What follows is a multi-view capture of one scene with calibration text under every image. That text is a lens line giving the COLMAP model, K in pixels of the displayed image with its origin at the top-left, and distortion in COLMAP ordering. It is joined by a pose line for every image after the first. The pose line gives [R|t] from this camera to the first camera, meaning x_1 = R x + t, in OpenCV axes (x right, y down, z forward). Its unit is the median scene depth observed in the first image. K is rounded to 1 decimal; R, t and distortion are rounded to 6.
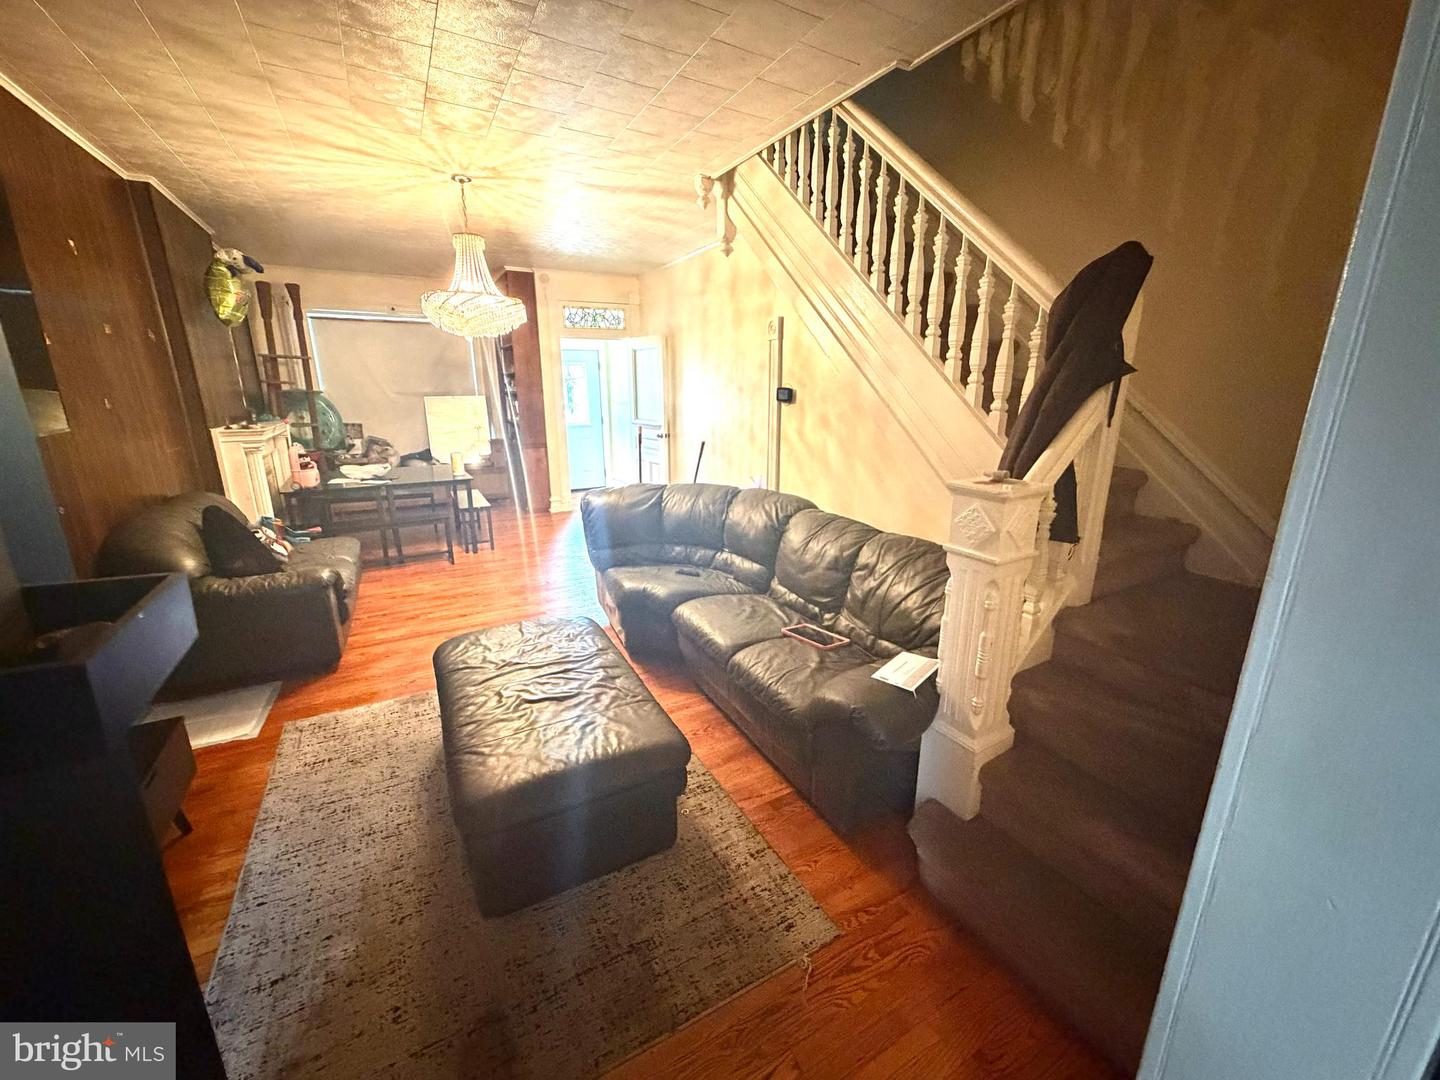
lens RADIAL K [[574.3, 0, 718.4], [0, 574.3, 538.6], [0, 0, 1]] dist [0.000345, -0.000007]
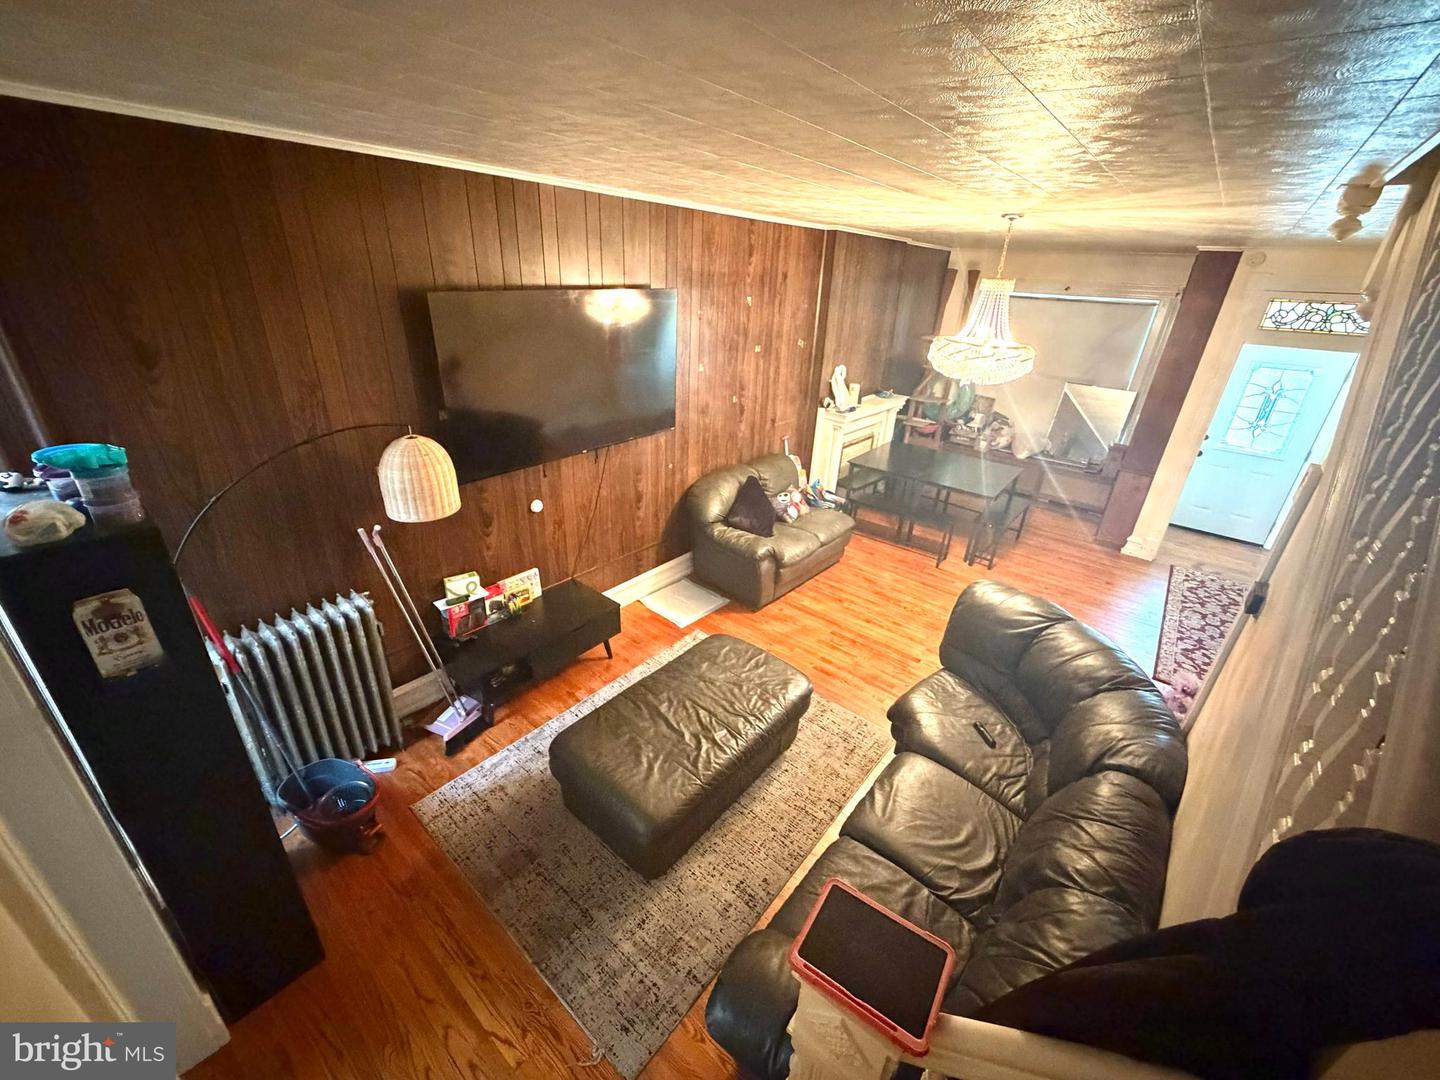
lens RADIAL K [[574.3, 0, 717.8], [0, 574.3, 535.9], [0, 0, 1]] dist [0.000345, -0.000007]
pose [[0.358767, 0.407916, -0.839577, 0.387437], [-0.289675, 0.903704, 0.315289, -0.337982], [0.887341, 0.130089, 0.442383, 0.257181]]
